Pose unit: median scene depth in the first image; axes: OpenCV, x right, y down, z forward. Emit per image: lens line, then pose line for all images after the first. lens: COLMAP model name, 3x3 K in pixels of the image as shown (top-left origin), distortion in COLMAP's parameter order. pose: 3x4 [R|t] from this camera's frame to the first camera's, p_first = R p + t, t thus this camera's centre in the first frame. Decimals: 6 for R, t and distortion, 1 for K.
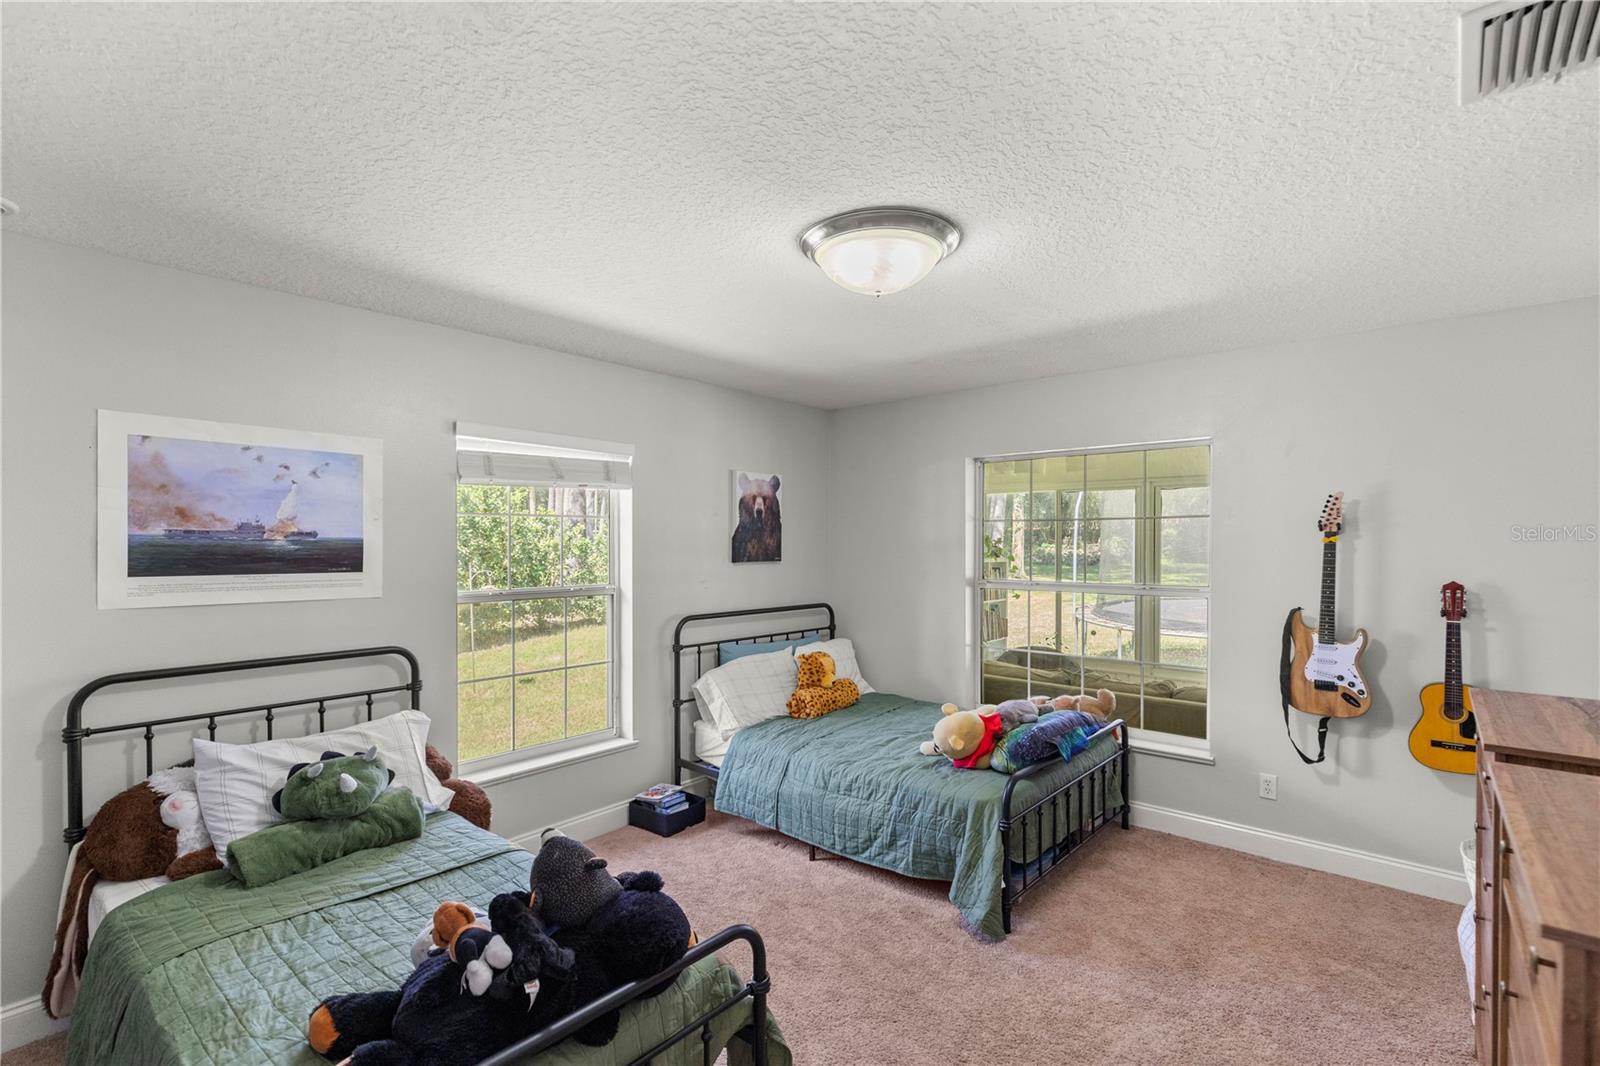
lens RADIAL K [[729.2, 0, 798.7], [0, 729.2, 538.2], [0, 0, 1]] dist [0.016325, 0.000132]
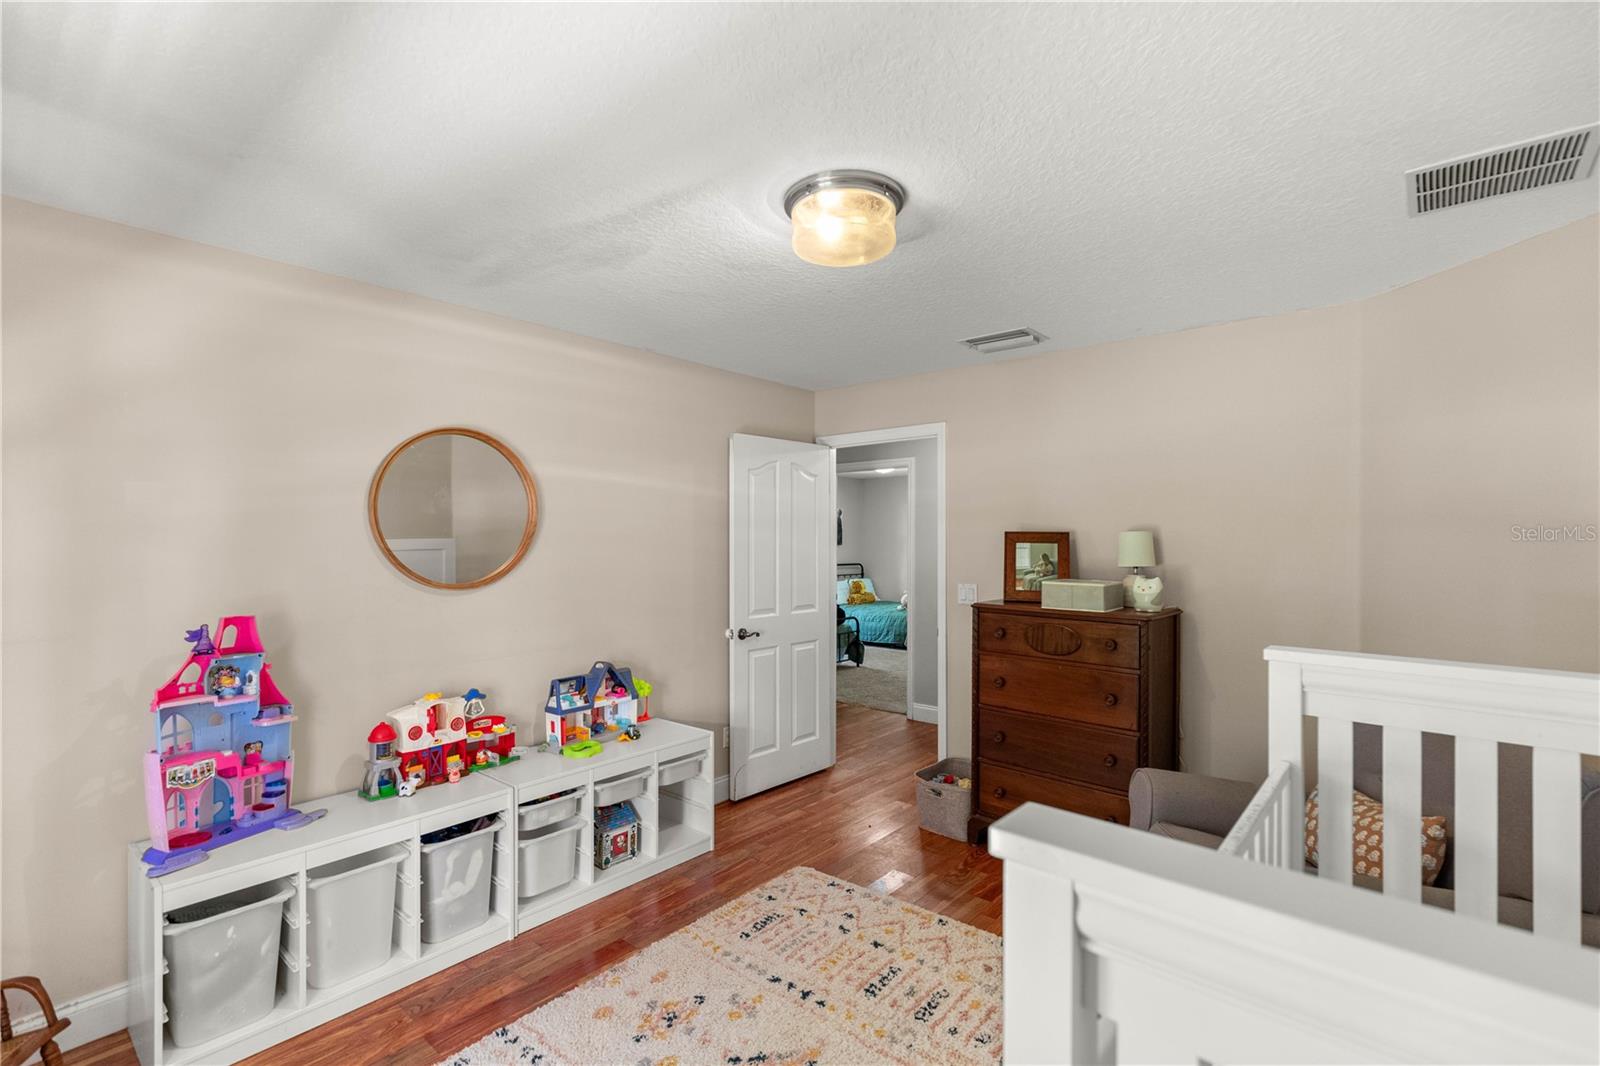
lens RADIAL K [[729.2, 0, 801.9], [0, 729.2, 535.9], [0, 0, 1]] dist [0.016325, 0.000132]
pose [[0.999998, 0.000737, 0.001660, -0.177106], [-0.000733, 0.999997, -0.002351, 0.008065], [-0.001661, 0.002350, 0.999996, -1.545919]]
